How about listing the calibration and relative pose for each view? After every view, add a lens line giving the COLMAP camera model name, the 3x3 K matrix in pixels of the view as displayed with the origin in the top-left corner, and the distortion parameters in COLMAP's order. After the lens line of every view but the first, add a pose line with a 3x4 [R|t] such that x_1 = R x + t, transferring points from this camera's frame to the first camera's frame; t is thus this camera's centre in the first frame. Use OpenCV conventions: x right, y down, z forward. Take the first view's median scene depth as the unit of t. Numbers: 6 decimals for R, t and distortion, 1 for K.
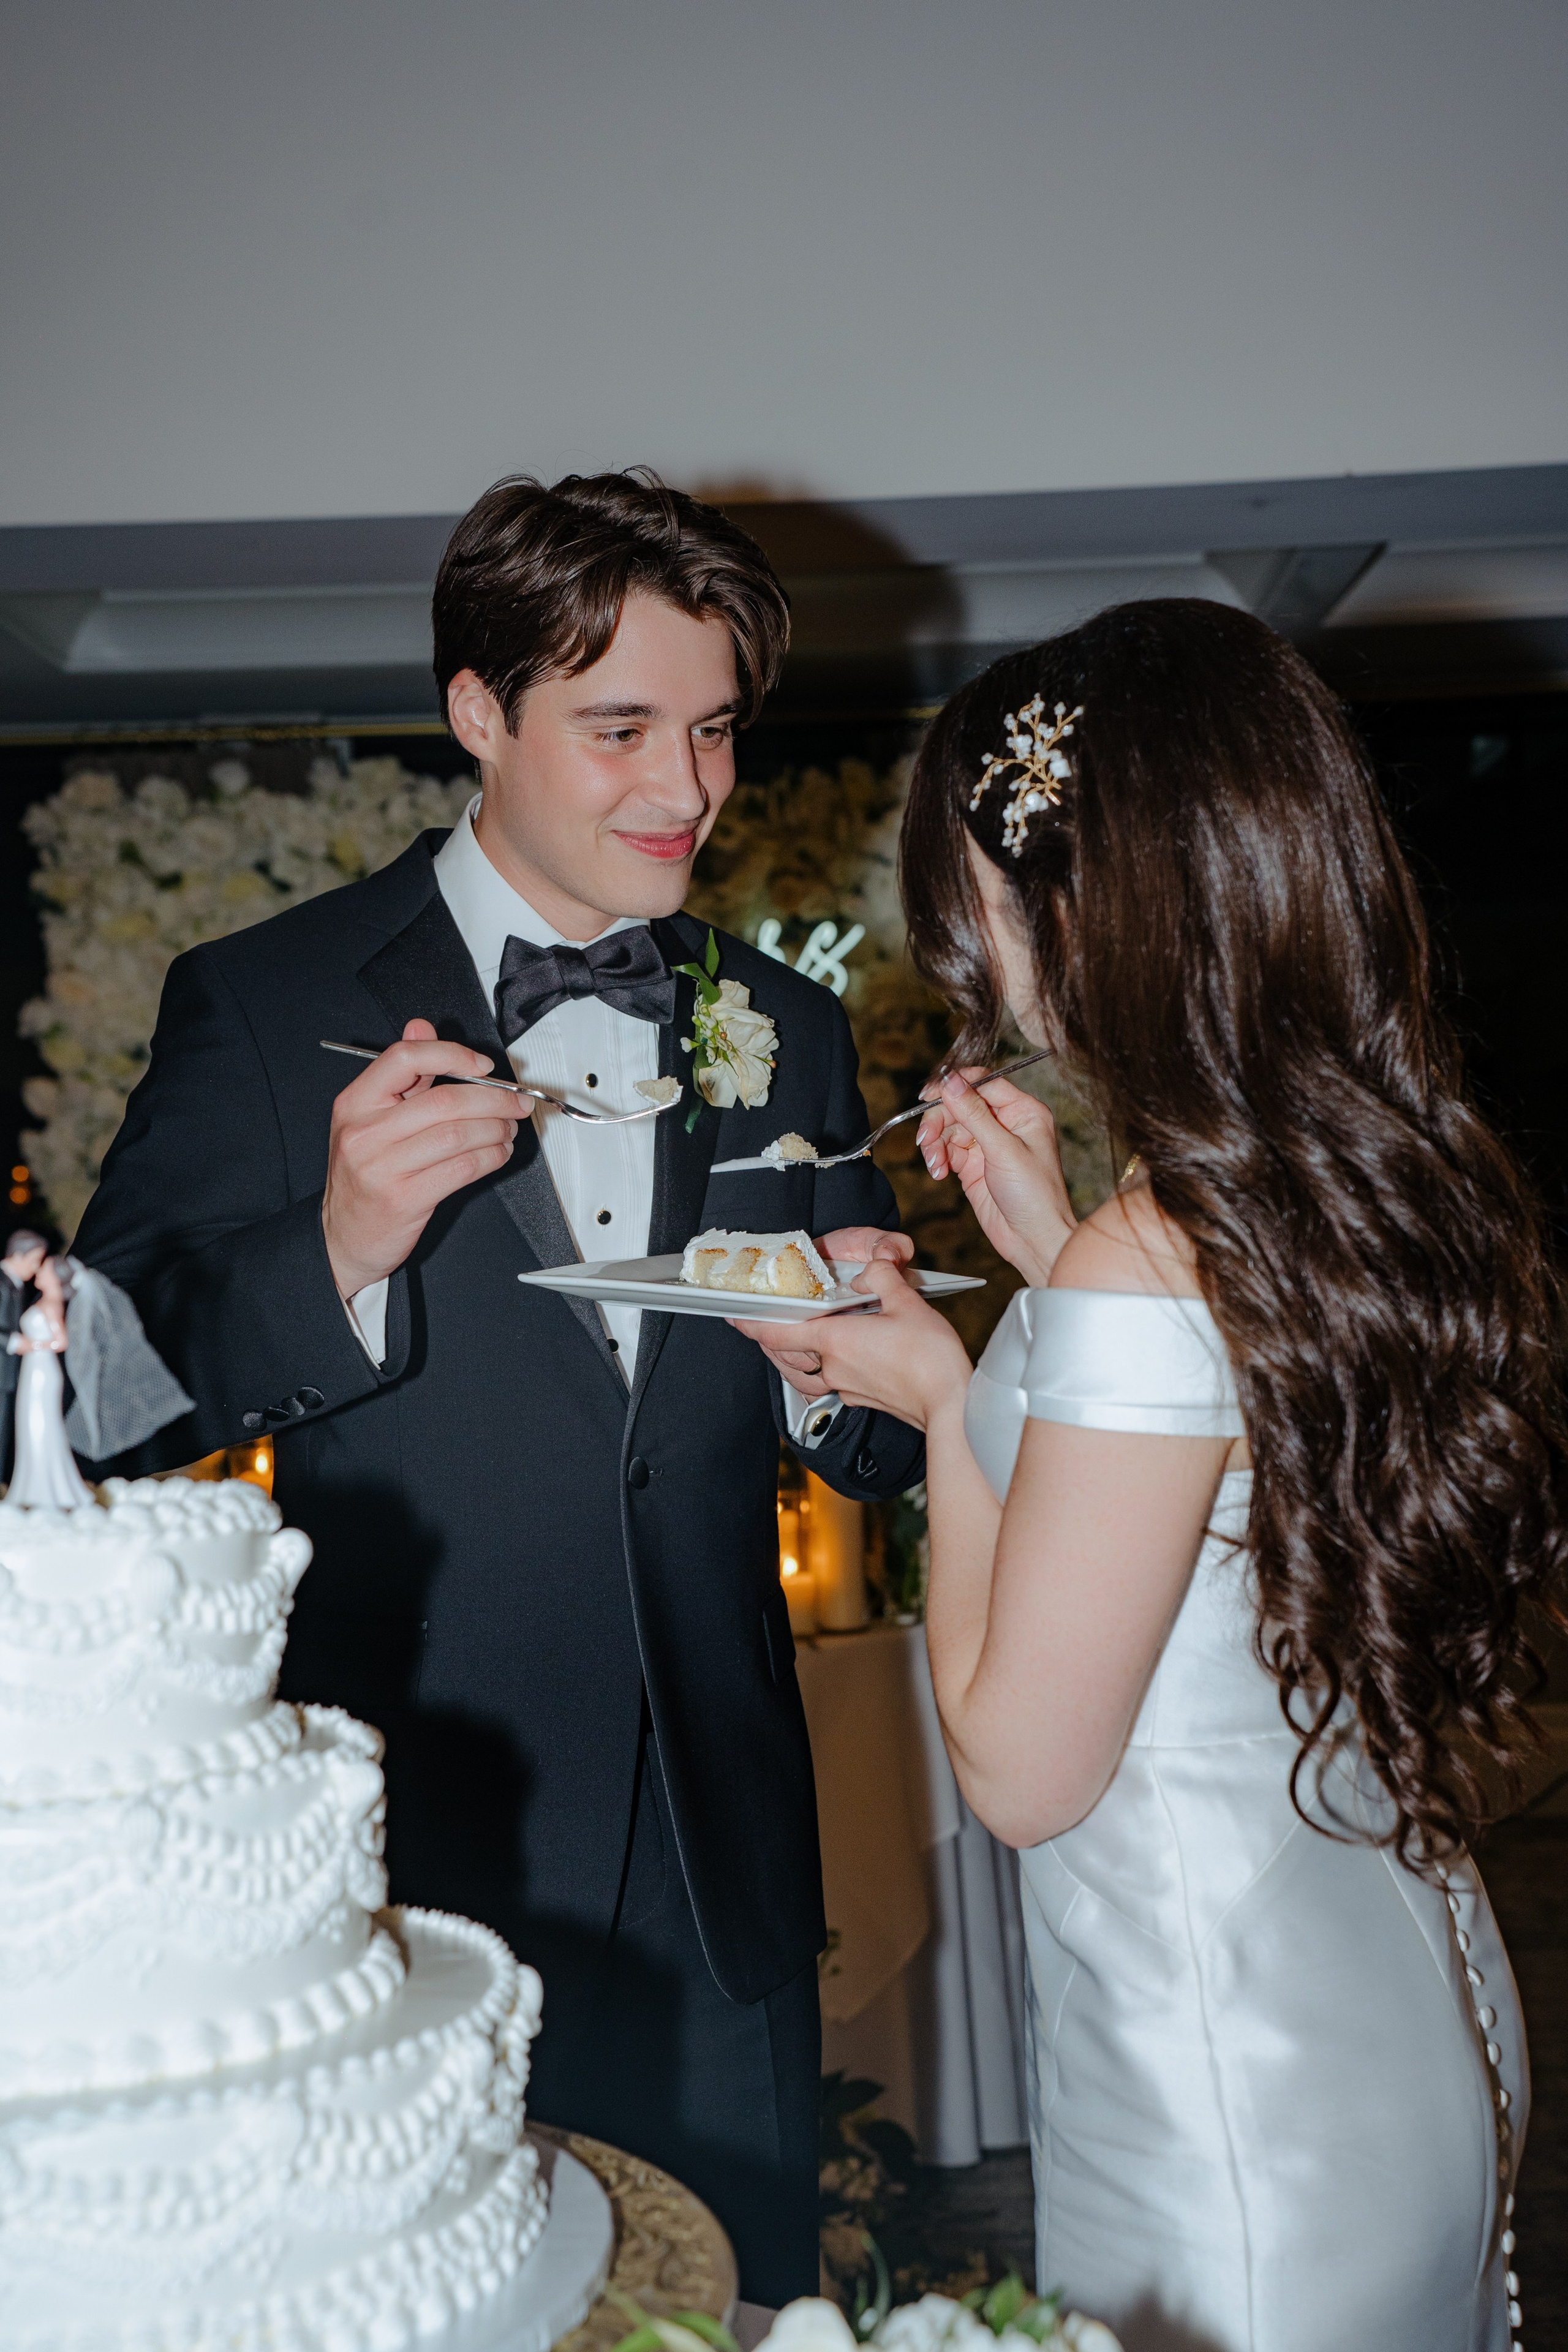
lens RADIAL K [[2825.2, 0, 784.0], [0, 2825.2, 1176.0], [0, 0, 1]] dist [0.212668, -0.197016]
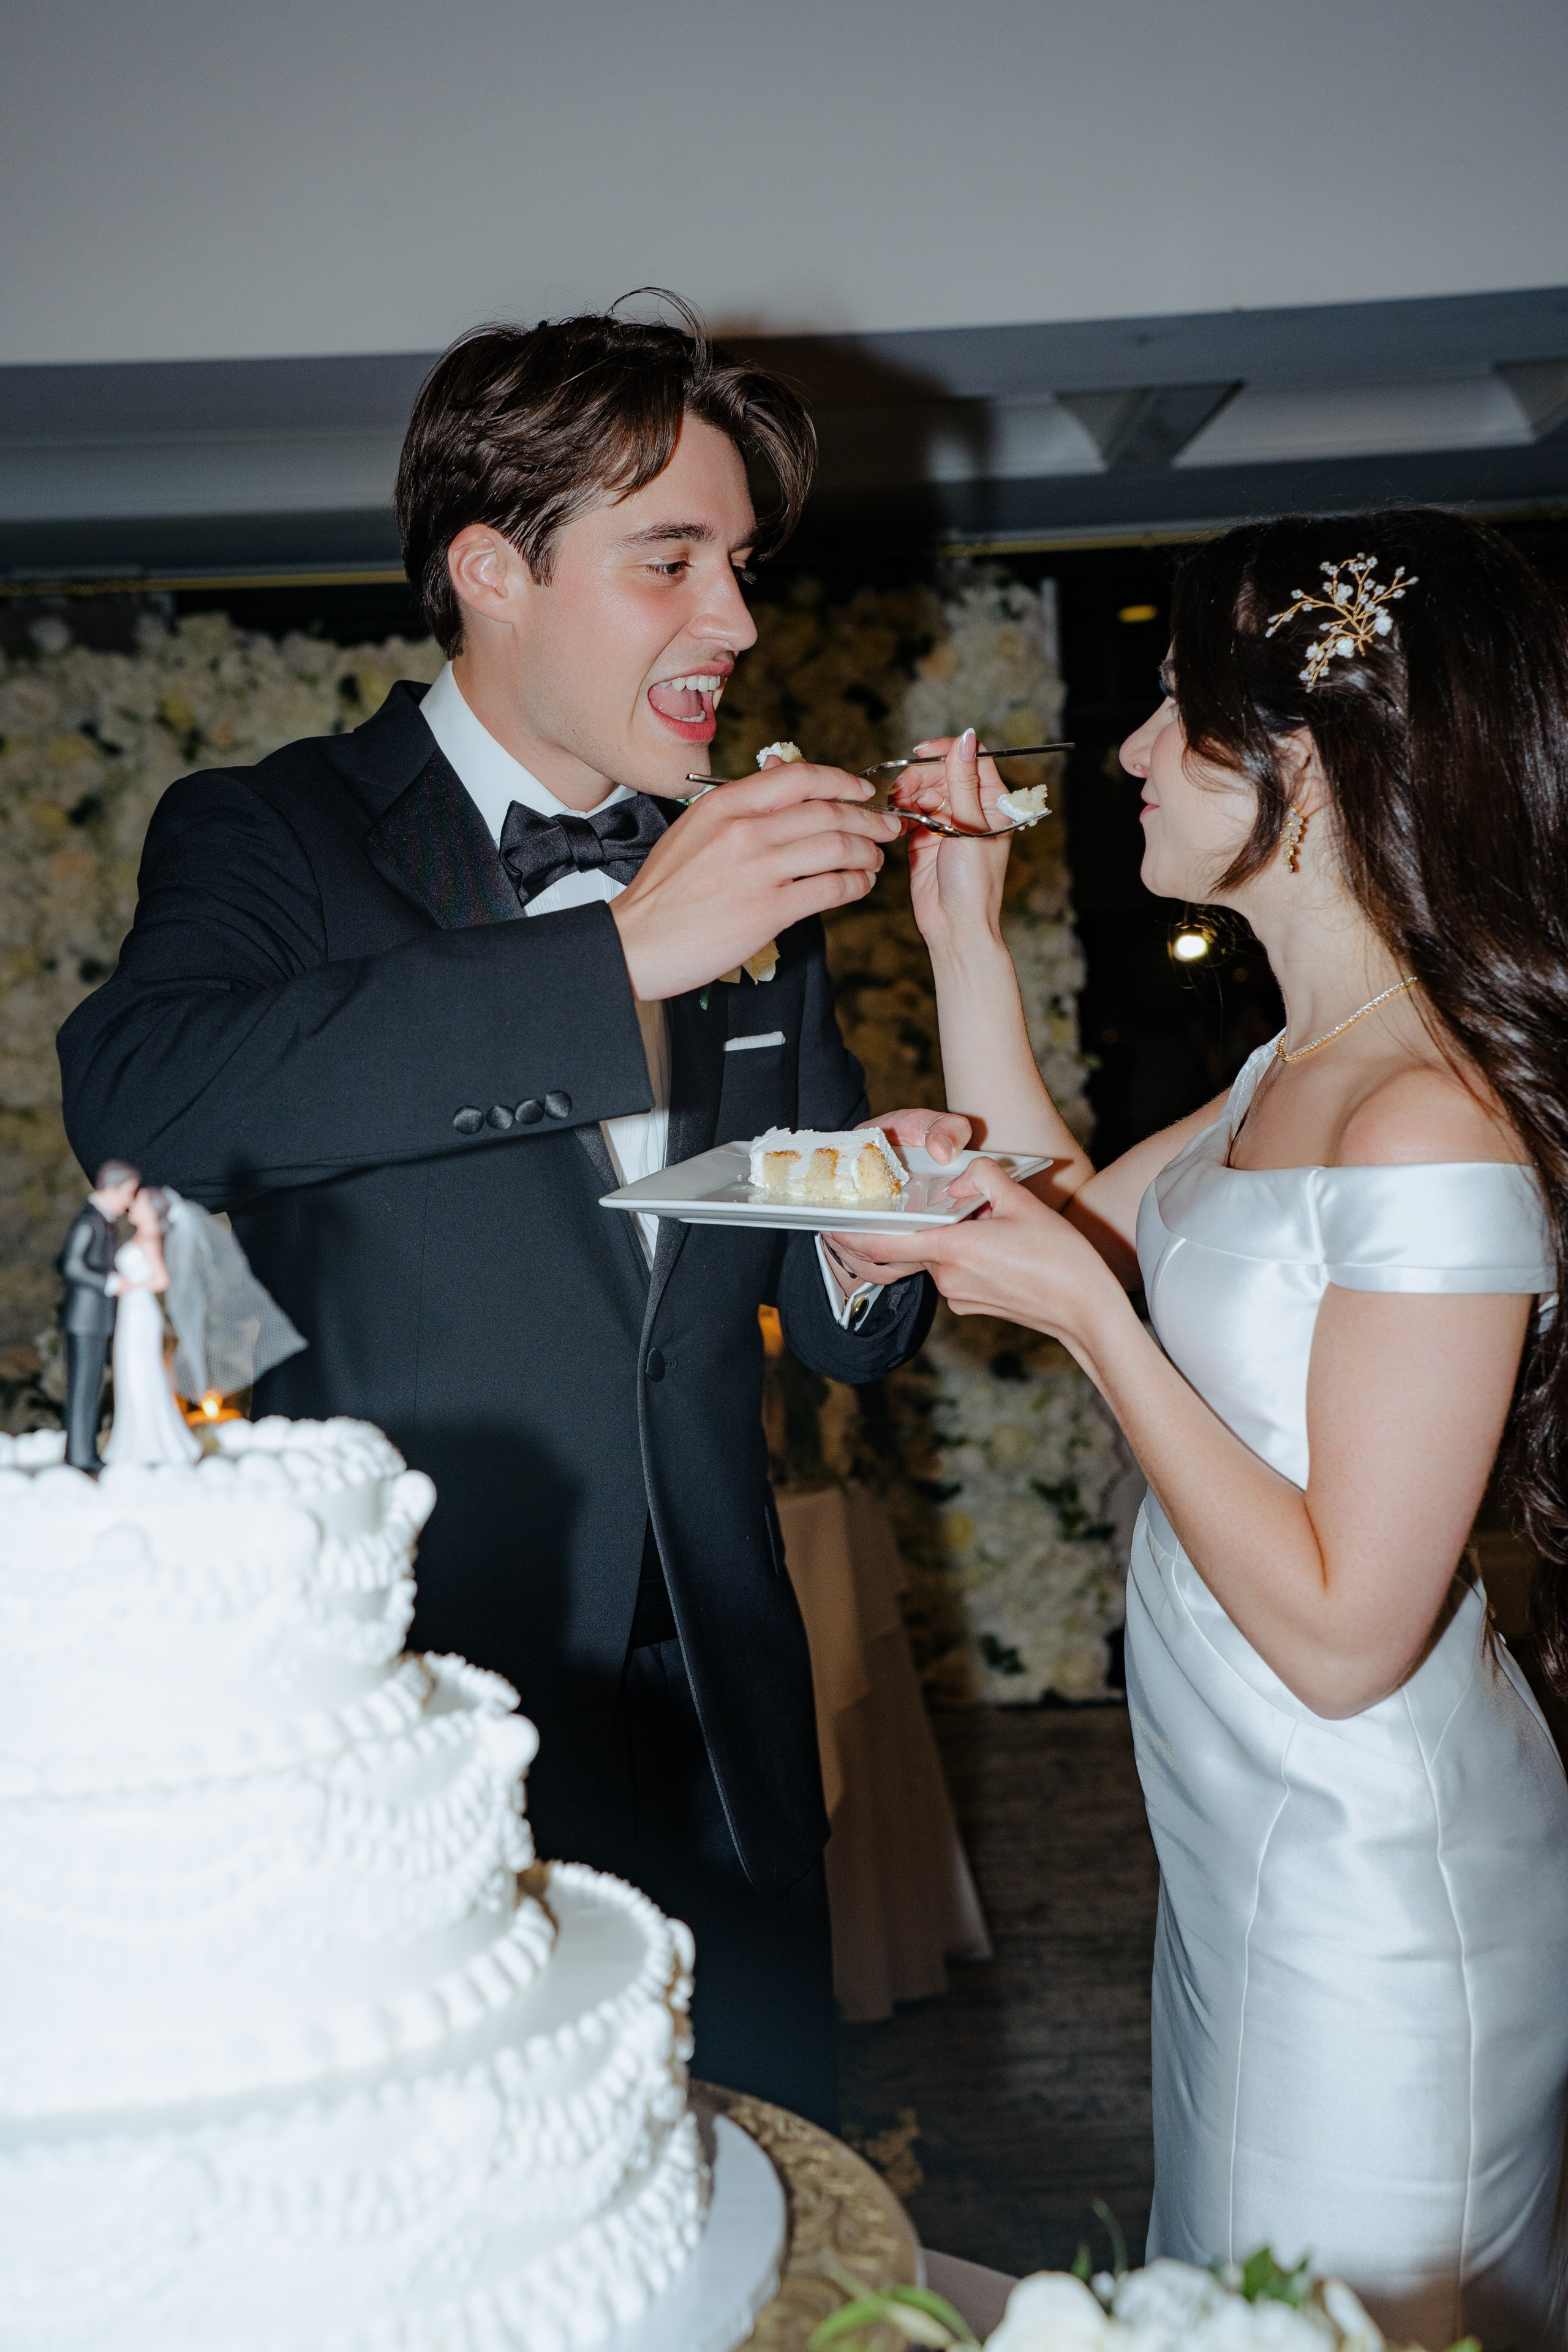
lens RADIAL K [[2825.2, 0, 784.0], [0, 2825.2, 1176.0], [0, 0, 1]] dist [0.212668, -0.197016]
pose [[0.997355, -0.027311, 0.067364, -0.112774], [0.023794, 0.998338, 0.052483, -0.019437], [-0.068685, -0.050742, 0.996347, 0.068704]]
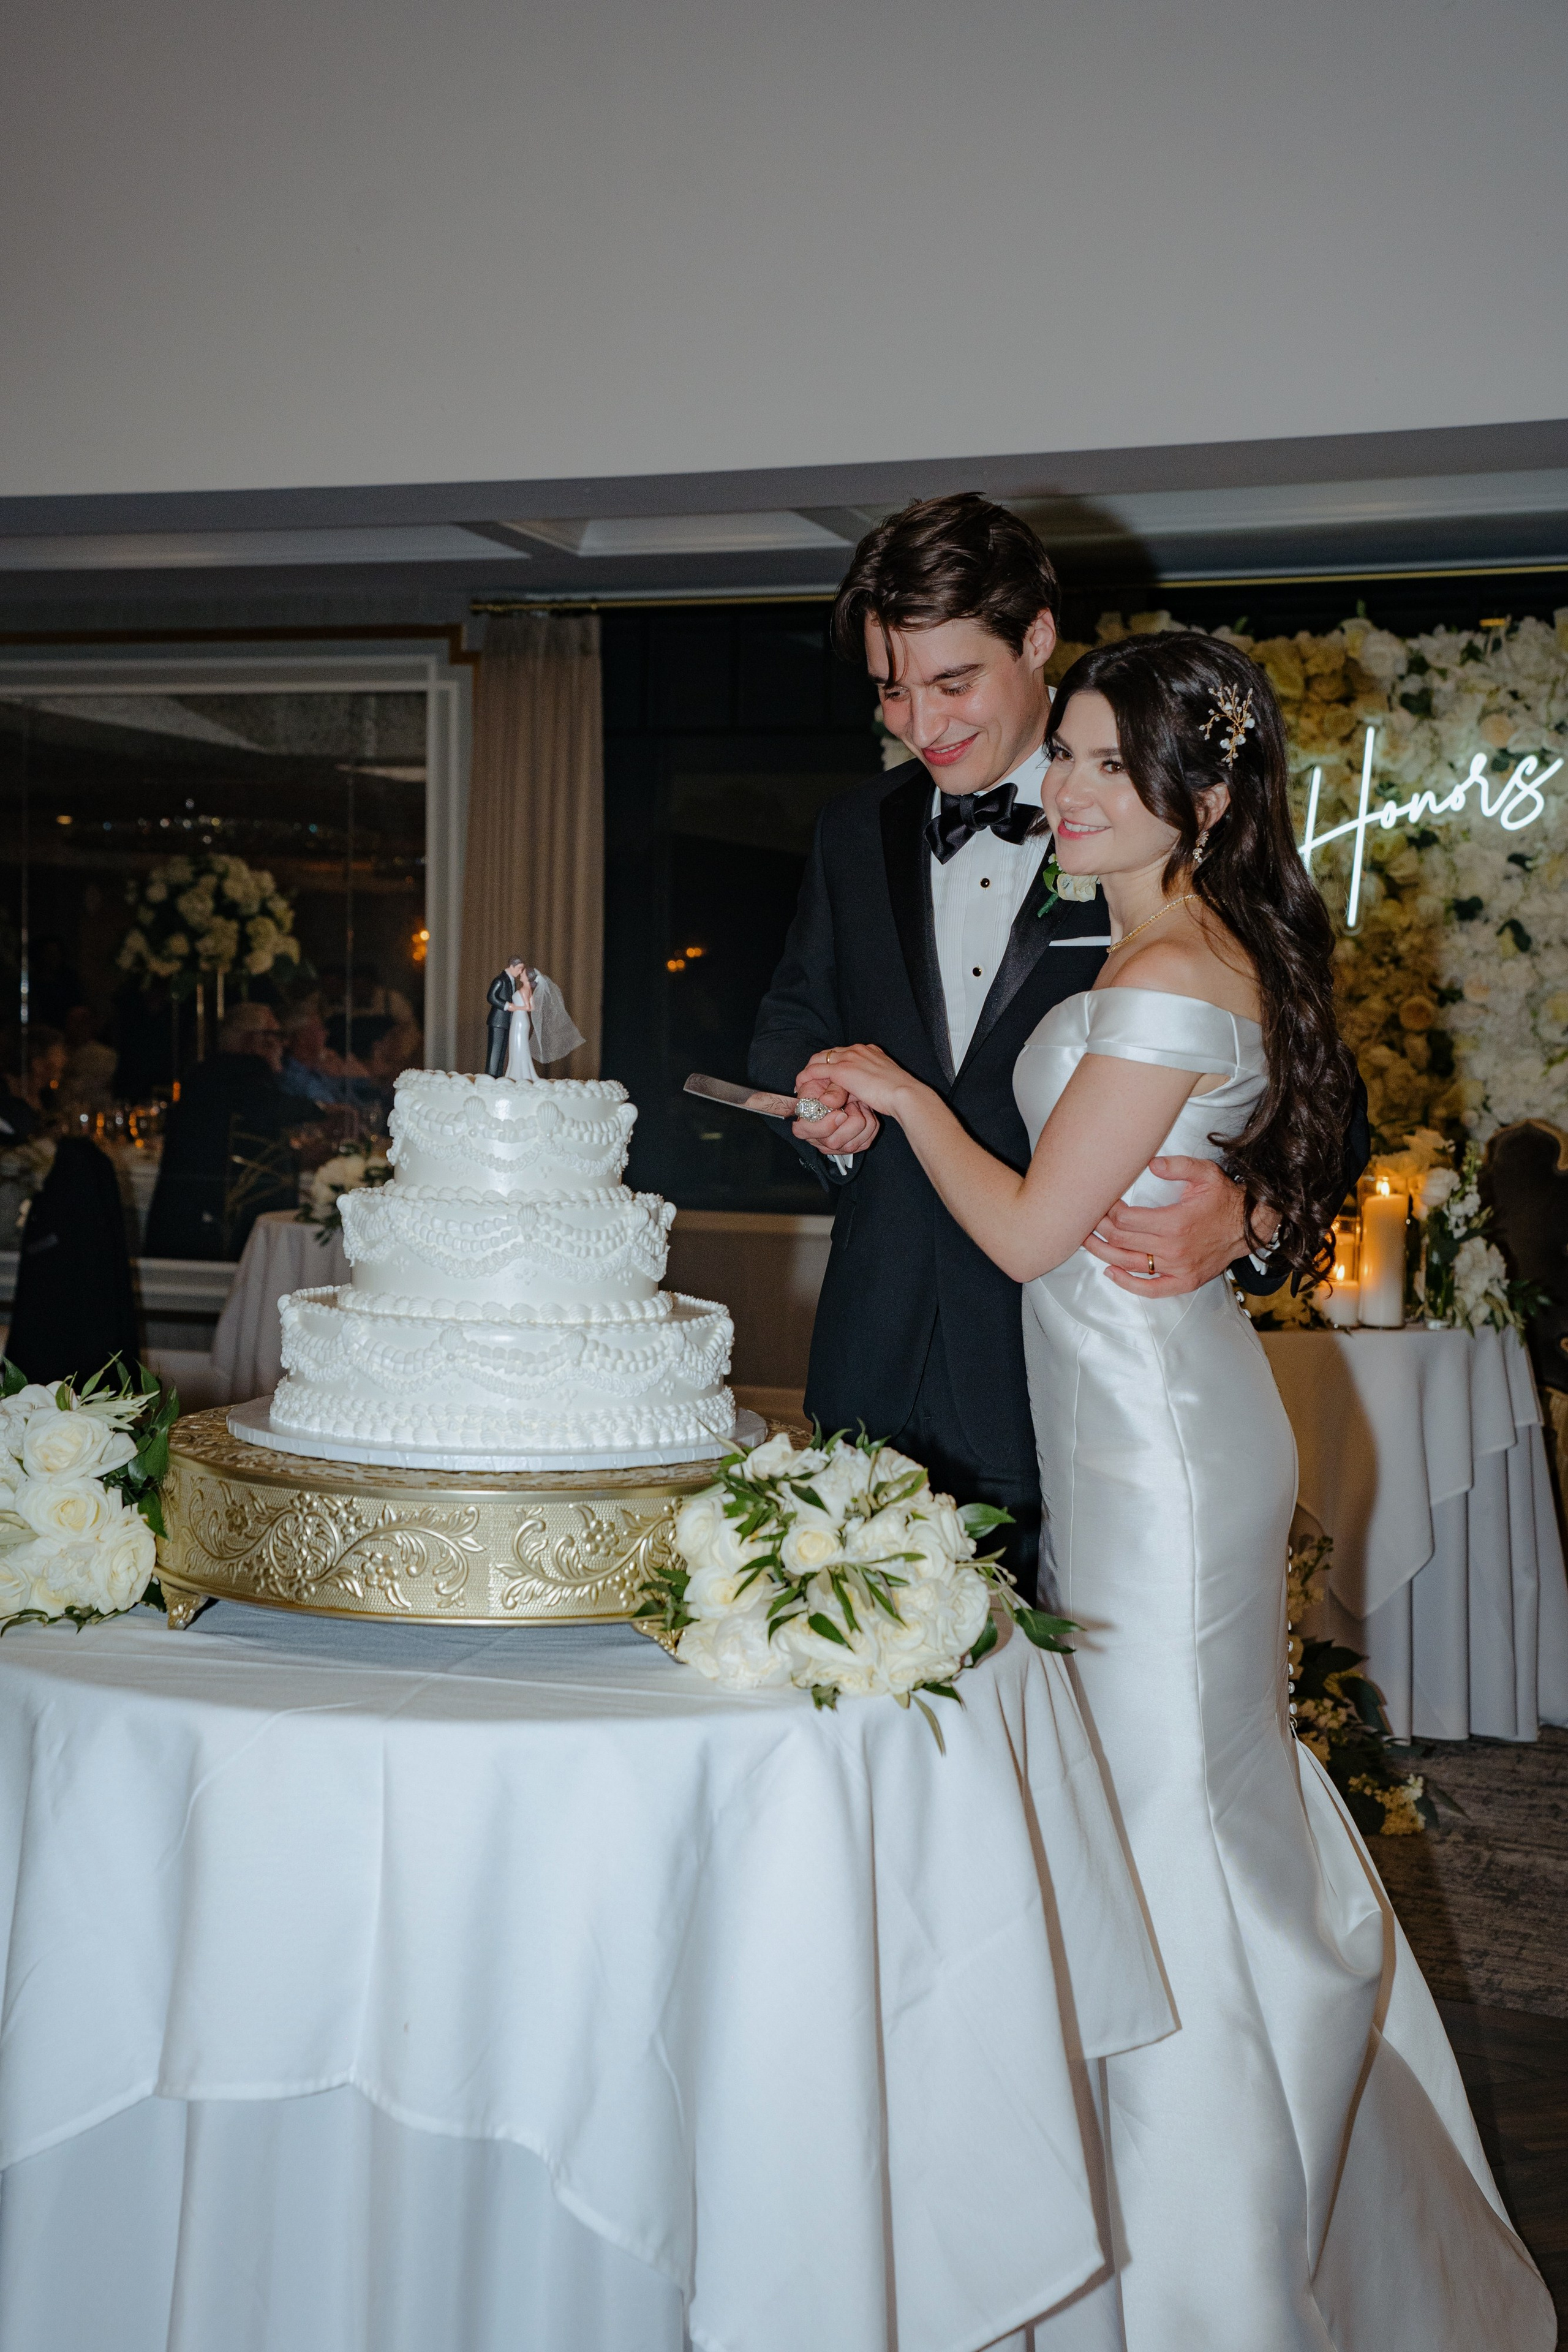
lens RADIAL K [[2927.3, 0, 784.0], [0, 2927.3, 1176.0], [0, 0, 1]] dist [0.010124, 0.008930]
pose [[0.936556, 0.052773, -0.346523, 0.683537], [-0.030089, 0.997056, 0.070521, 0.023517], [0.349224, -0.055620, 0.935387, -0.971105]]
